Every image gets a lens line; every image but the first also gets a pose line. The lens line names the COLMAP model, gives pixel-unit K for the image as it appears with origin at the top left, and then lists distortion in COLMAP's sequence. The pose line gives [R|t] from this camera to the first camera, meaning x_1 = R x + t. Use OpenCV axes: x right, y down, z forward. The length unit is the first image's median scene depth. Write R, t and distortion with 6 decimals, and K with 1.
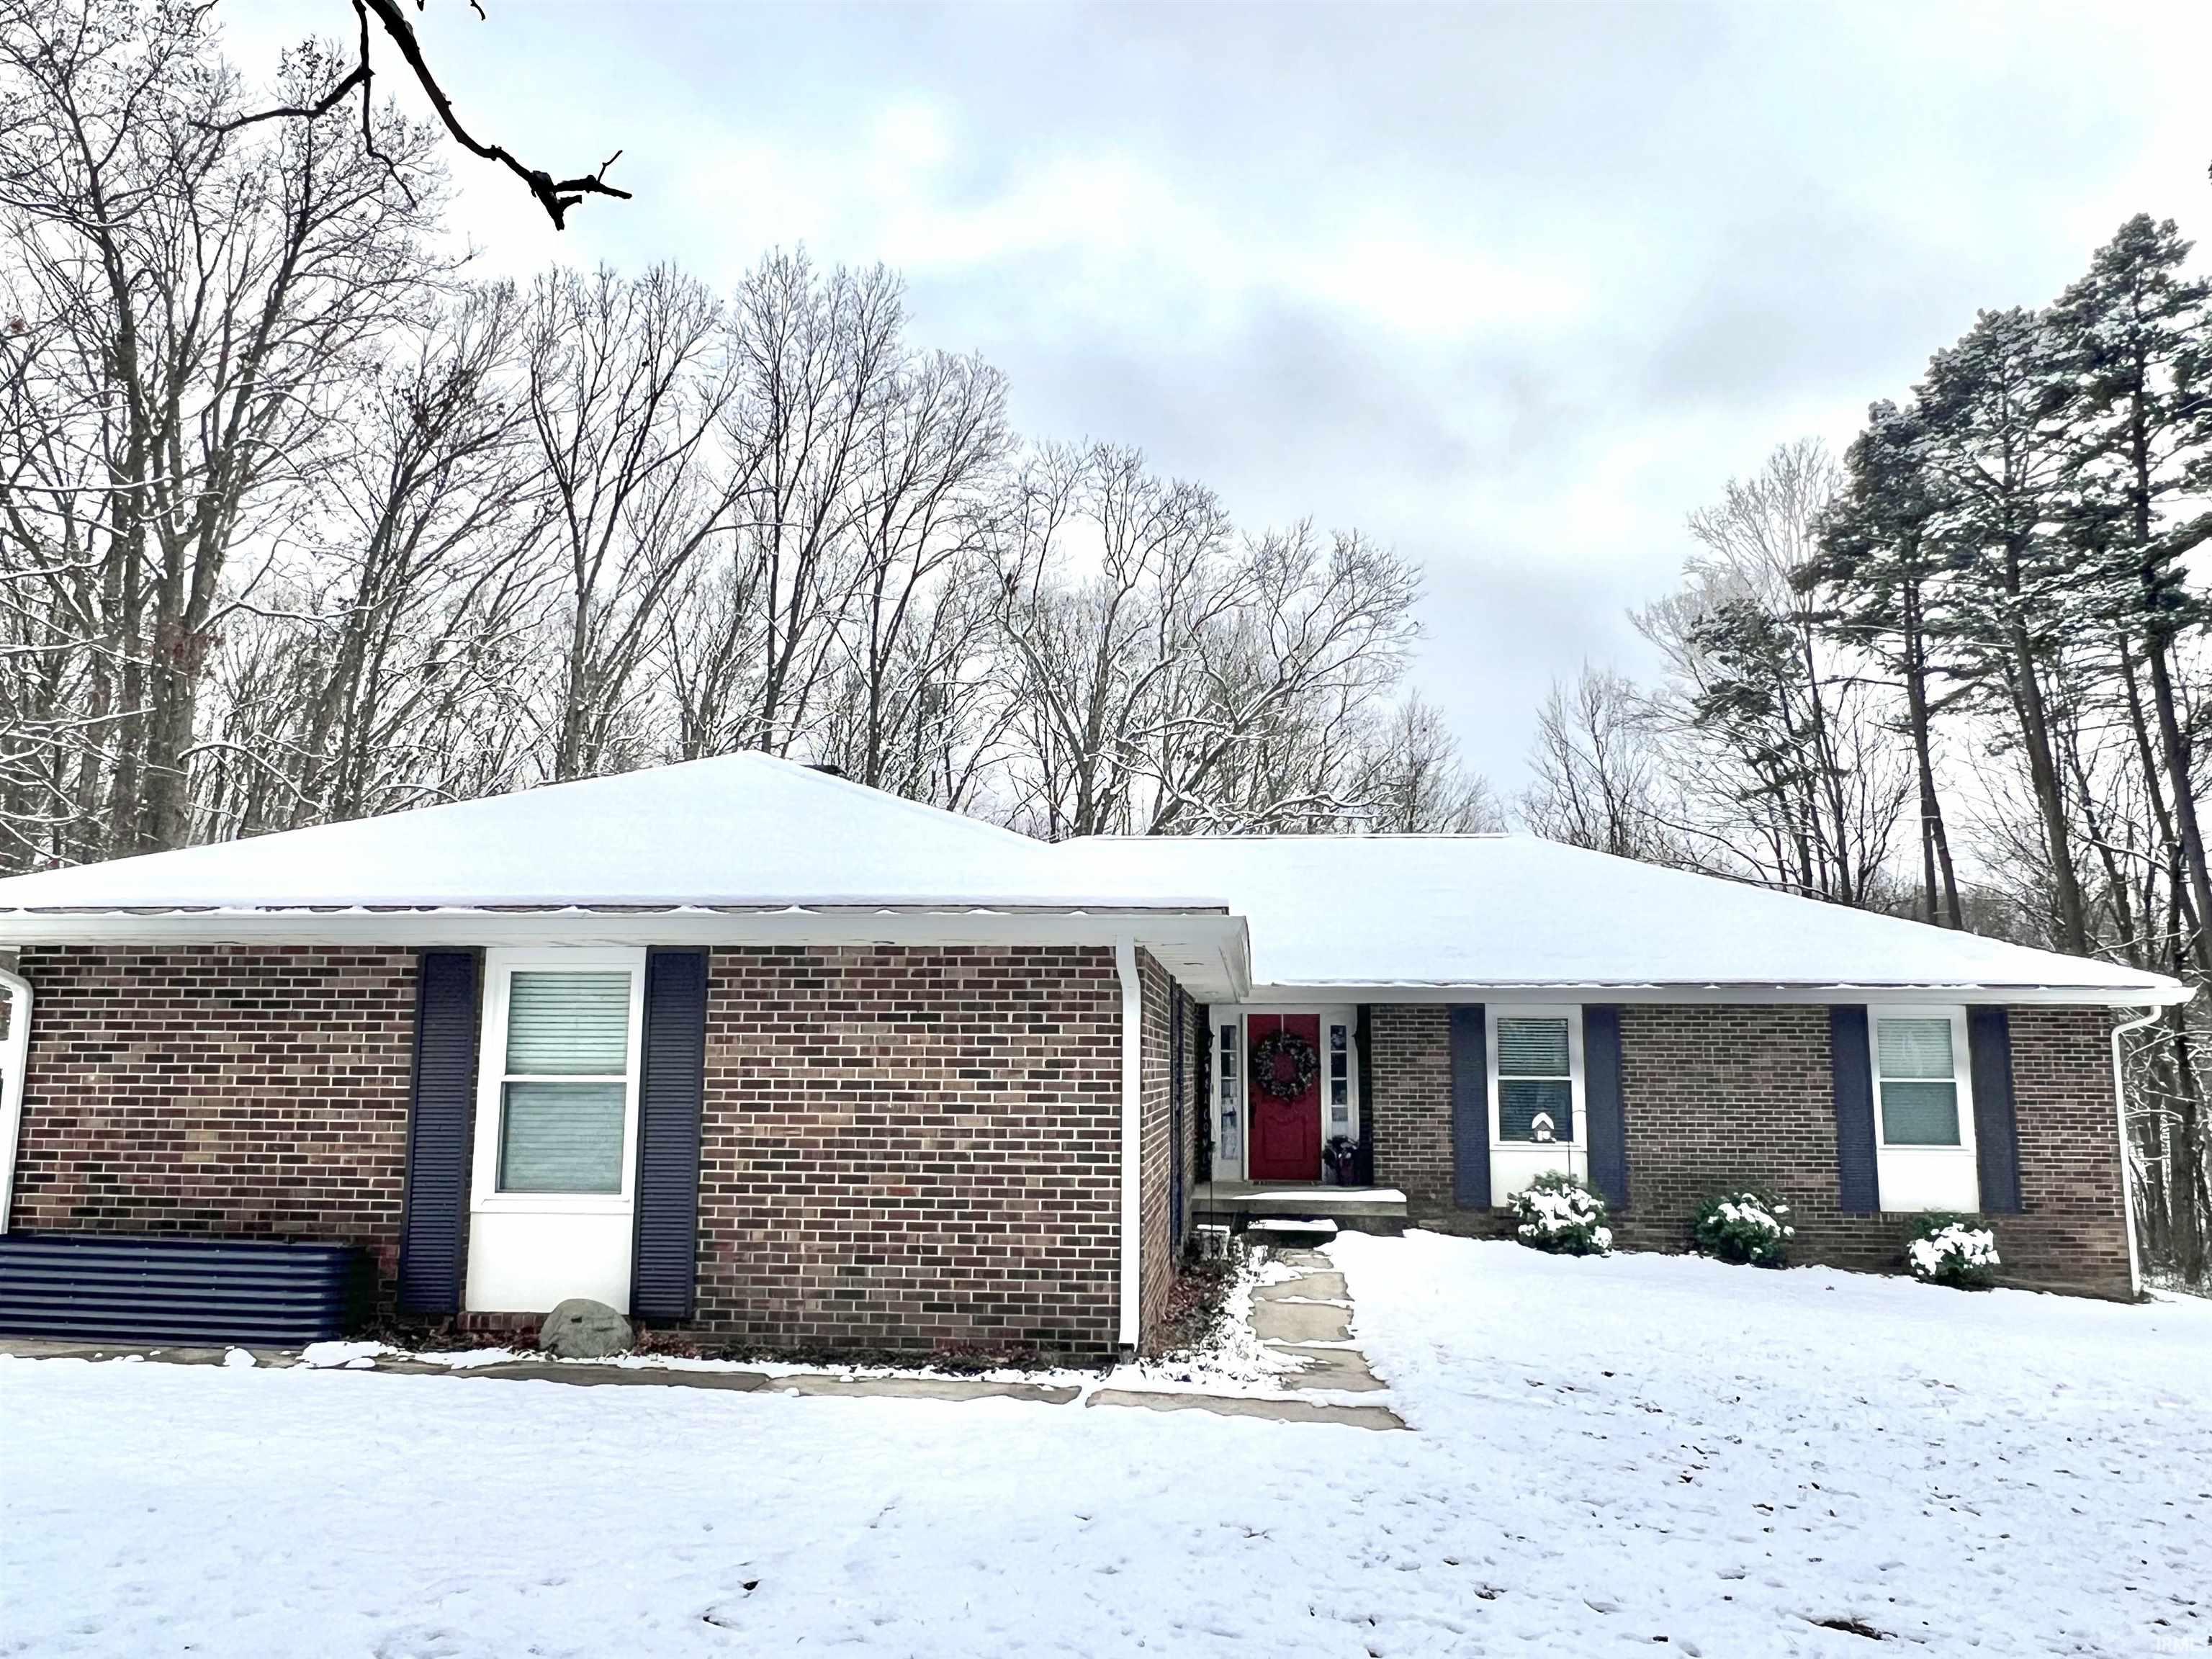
lens RADIAL K [[1609.3, 0, 1100.9], [0, 1609.3, 827.8], [0, 0, 1]] dist [0.006837, -0.002469]
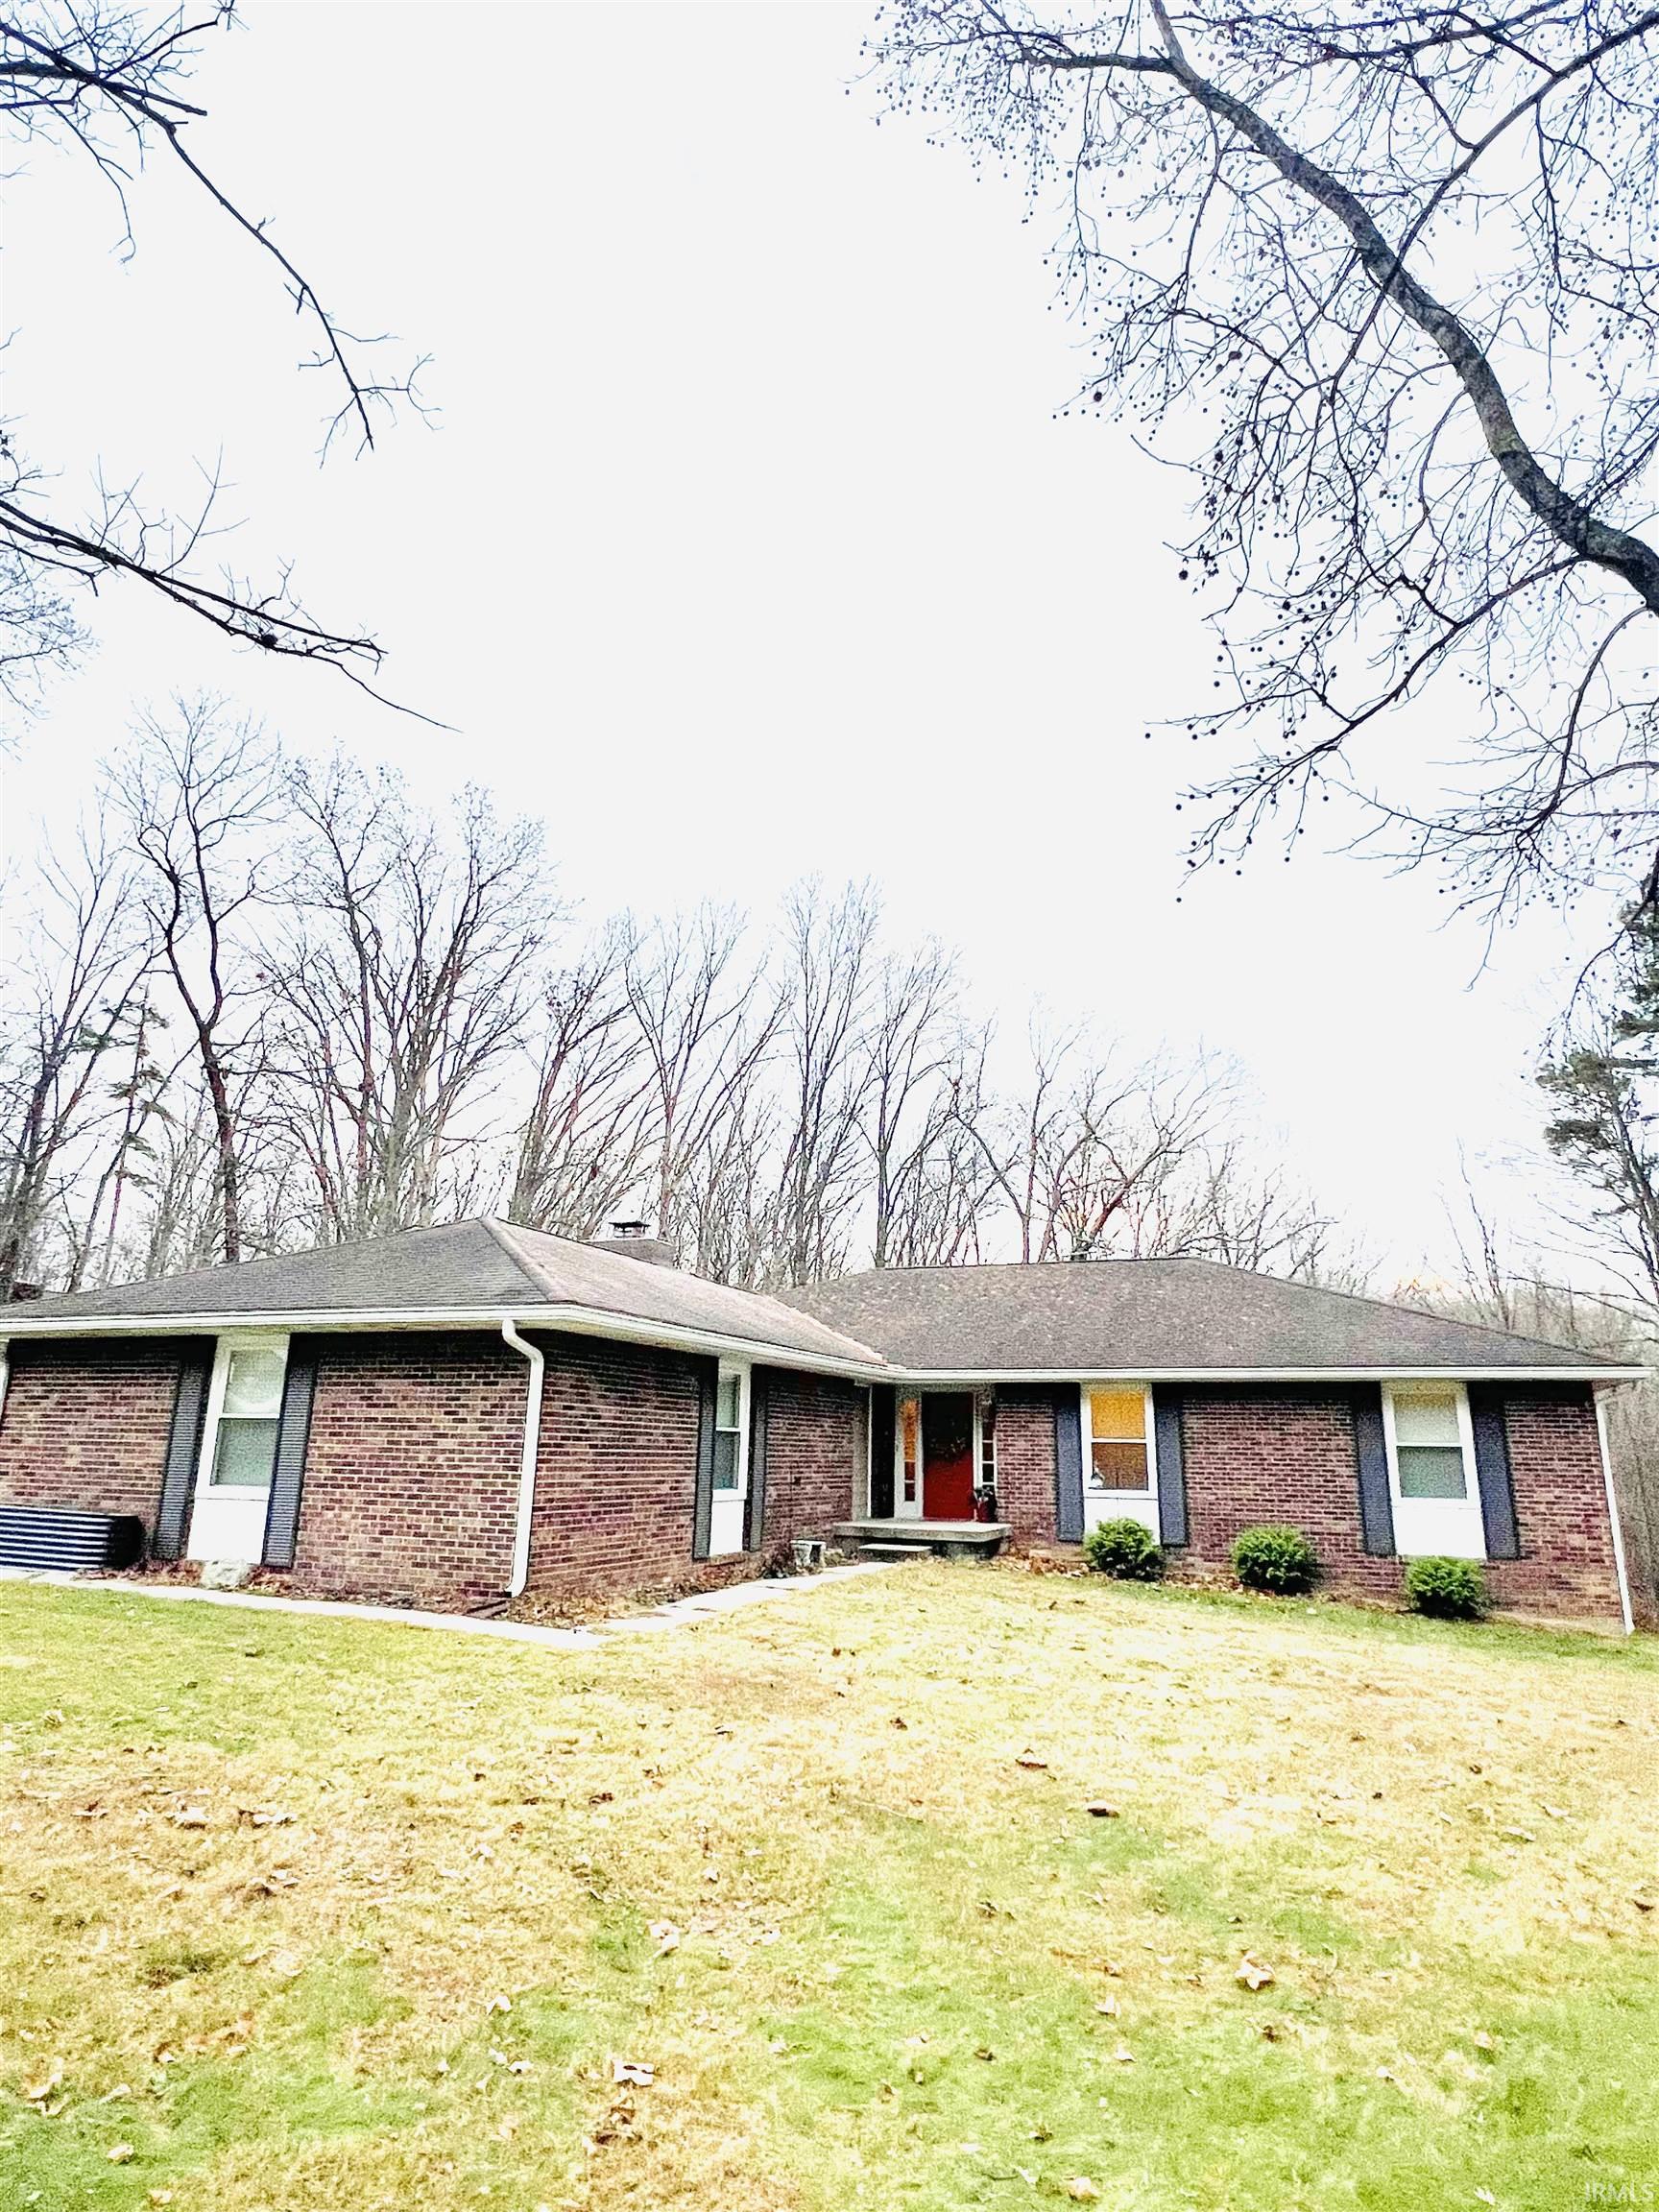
lens RADIAL K [[1226.2, 0, 839.4], [0, 1226.2, 1101.9], [0, 0, 1]] dist [-0.000779, 0.000641]
pose [[0.962019, -0.064482, -0.265256, 0.603253], [0.028070, 0.989917, -0.138842, 0.027750], [0.271534, 0.126123, 0.954129, -0.078207]]
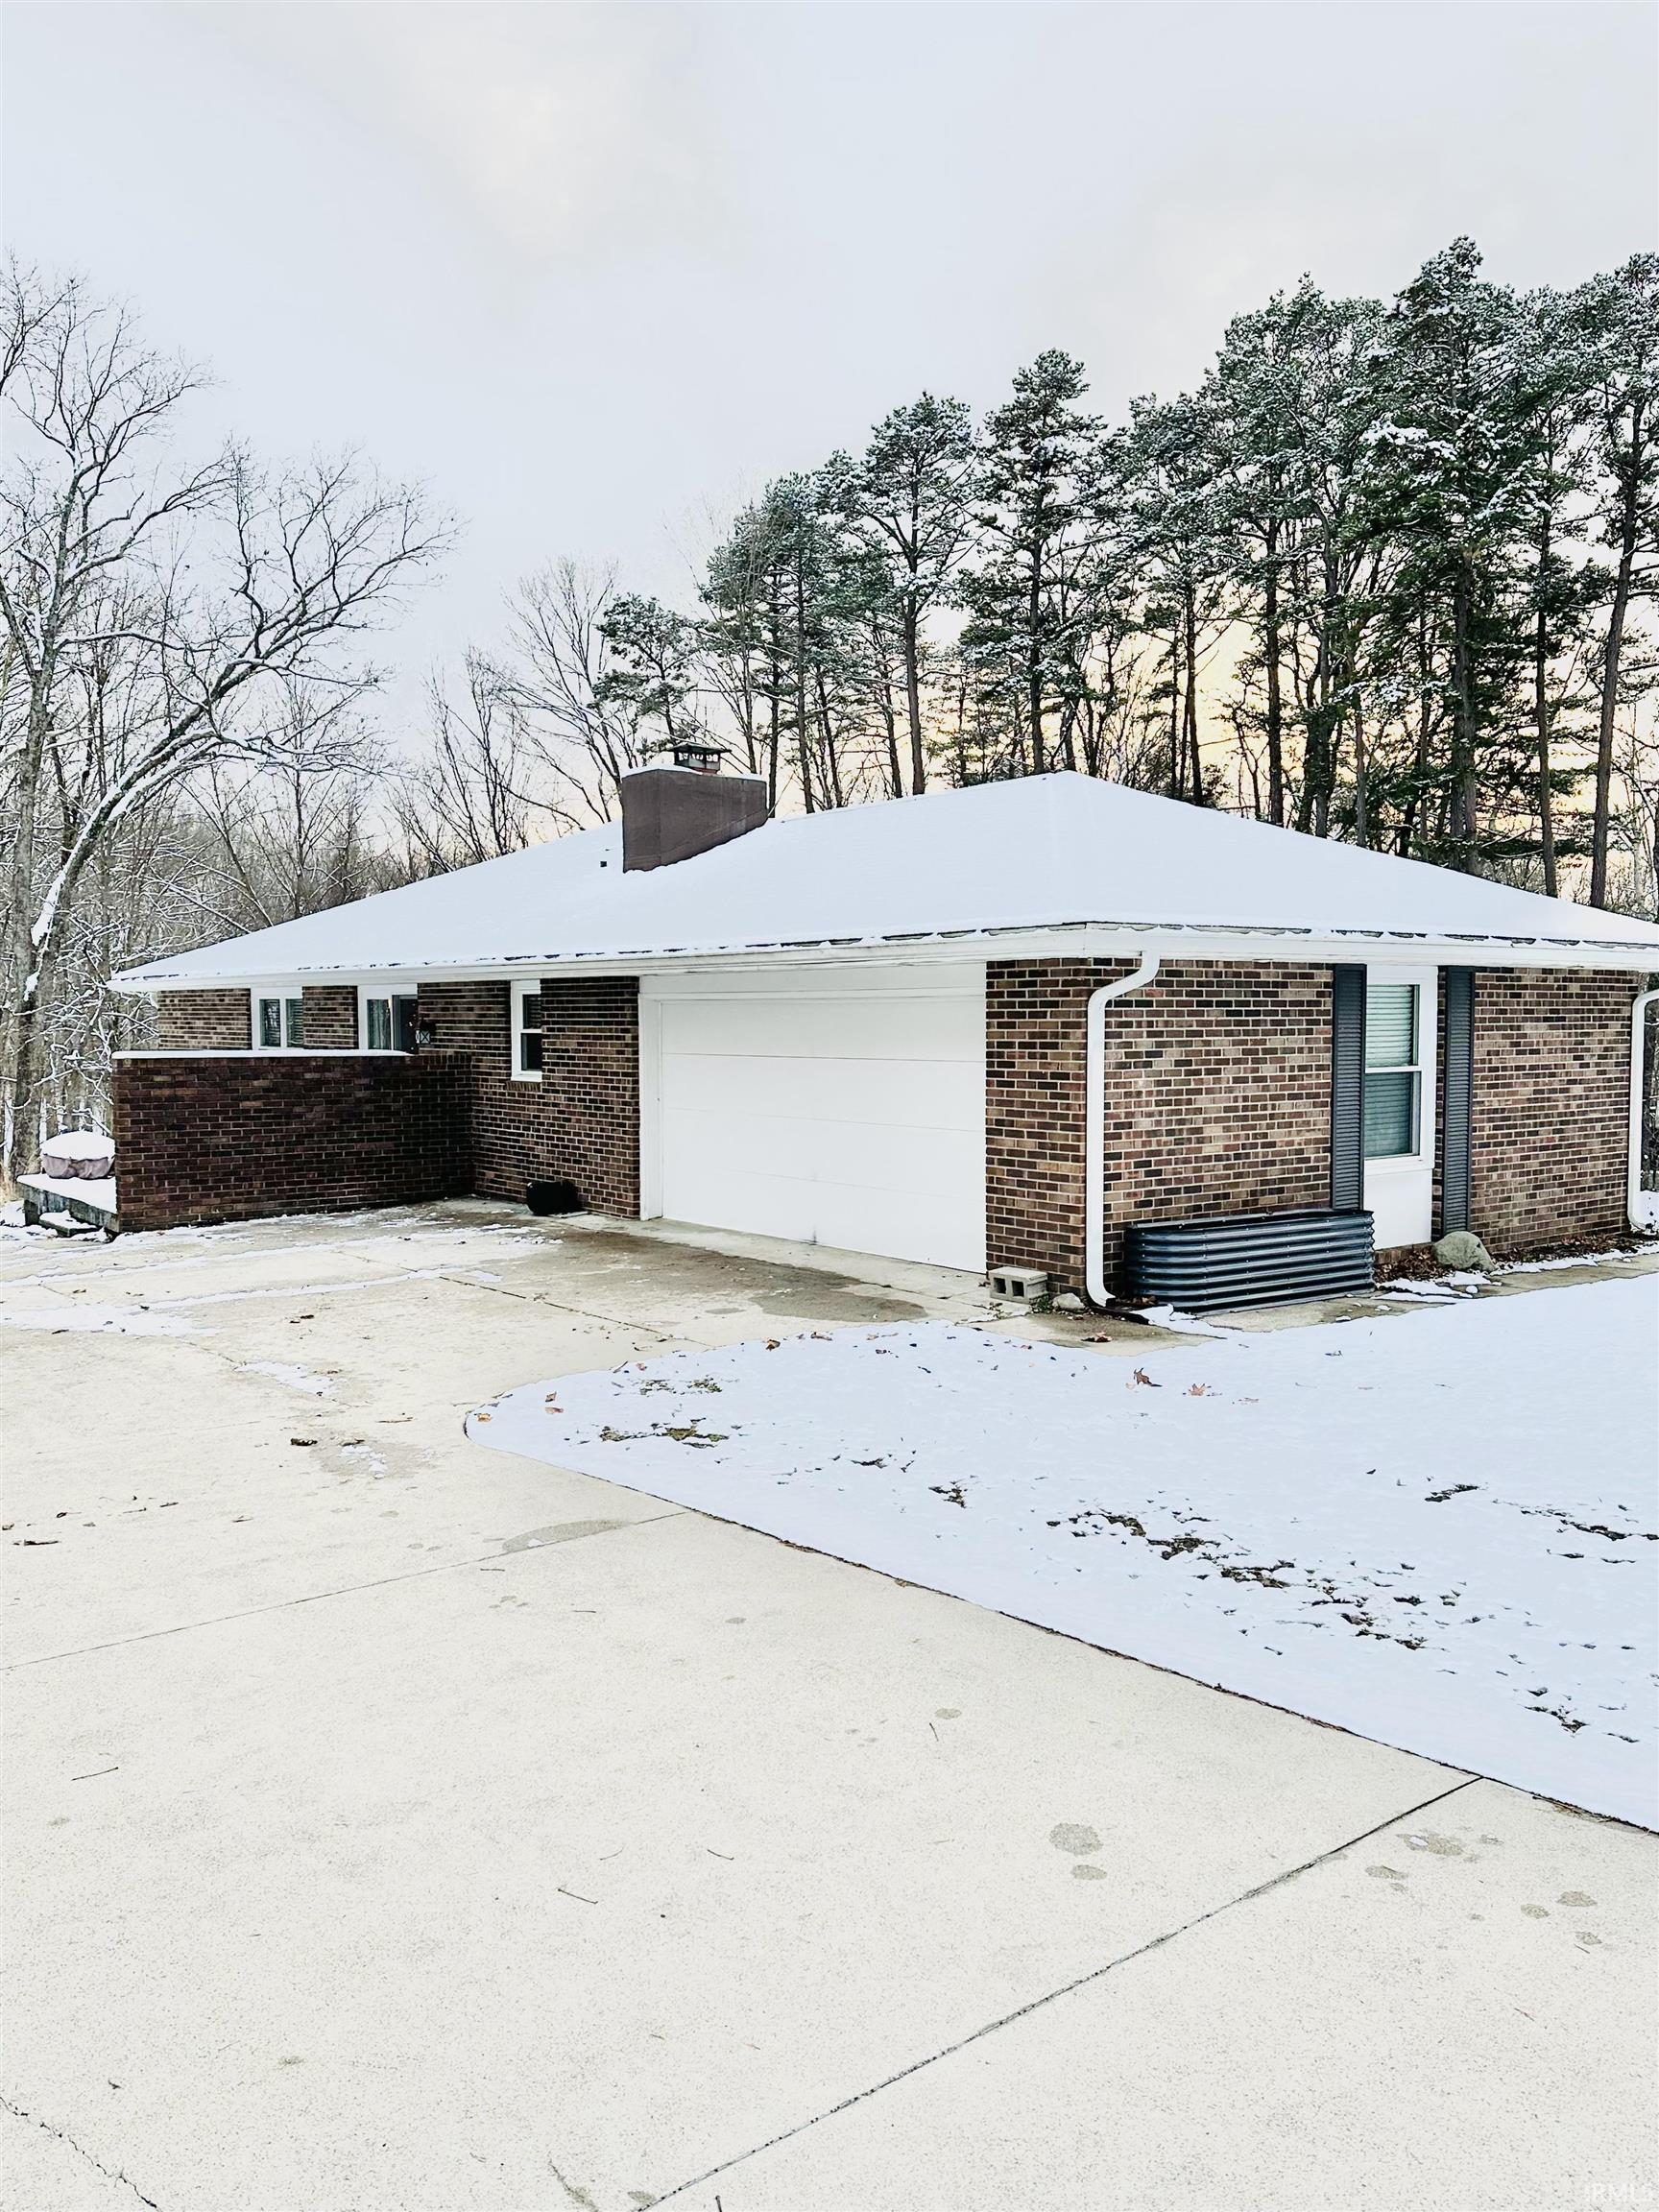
lens RADIAL K [[1675.5, 0, 826.9], [0, 1675.5, 1110.8], [0, 0, 1]] dist [-0.006699, -0.002190]
pose [[0.743777, -0.047920, 0.666707, -1.535333], [-0.081476, 0.983490, 0.161584, 0.011026], [-0.663443, -0.174503, 0.727593, 0.330255]]
